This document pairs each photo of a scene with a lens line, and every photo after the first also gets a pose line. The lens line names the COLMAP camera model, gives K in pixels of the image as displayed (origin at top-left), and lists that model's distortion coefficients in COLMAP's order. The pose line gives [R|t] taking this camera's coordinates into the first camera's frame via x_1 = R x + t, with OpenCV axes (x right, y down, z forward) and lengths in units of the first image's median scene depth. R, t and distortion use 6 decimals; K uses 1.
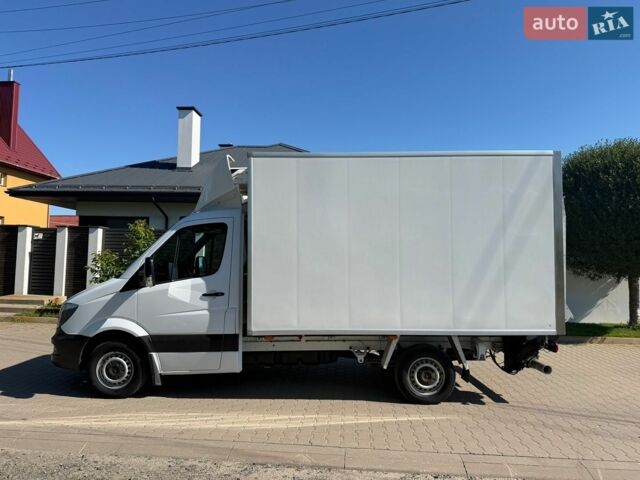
lens RADIAL K [[453.2, 0, 320.0], [0, 453.2, 240.0], [0, 0, 1]] dist [0.034071, -0.022505]
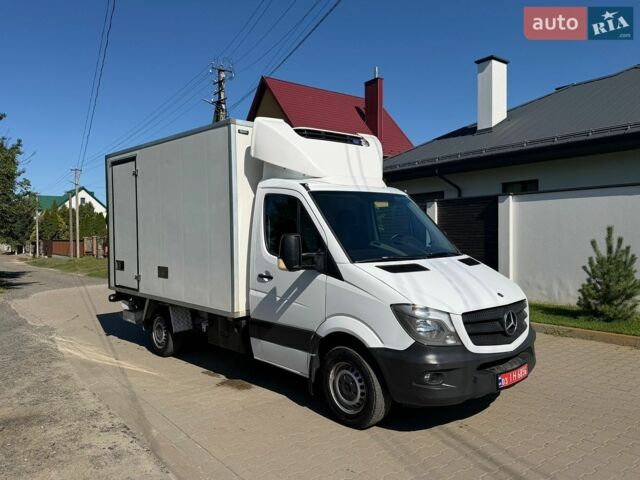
lens RADIAL K [[499.9, 0, 320.0], [0, 499.9, 240.0], [0, 0, 1]] dist [0.033837, -0.009541]
pose [[0.660416, -0.026641, -0.750427, 0.807032], [0.067058, 0.997470, 0.023604, 0.035051], [0.747899, -0.065910, 0.660532, 0.430826]]
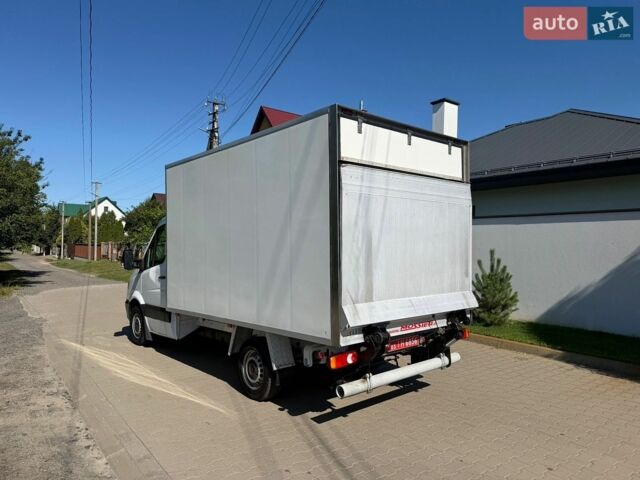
lens RADIAL K [[453.2, 0, 320.0], [0, 453.2, 240.0], [0, 0, 1]] dist [0.034071, -0.022505]
pose [[0.656094, -0.024354, -0.754286, 1.119453], [0.038983, 0.999239, 0.001645, 0.024656], [0.753671, -0.030484, 0.656544, 0.493828]]
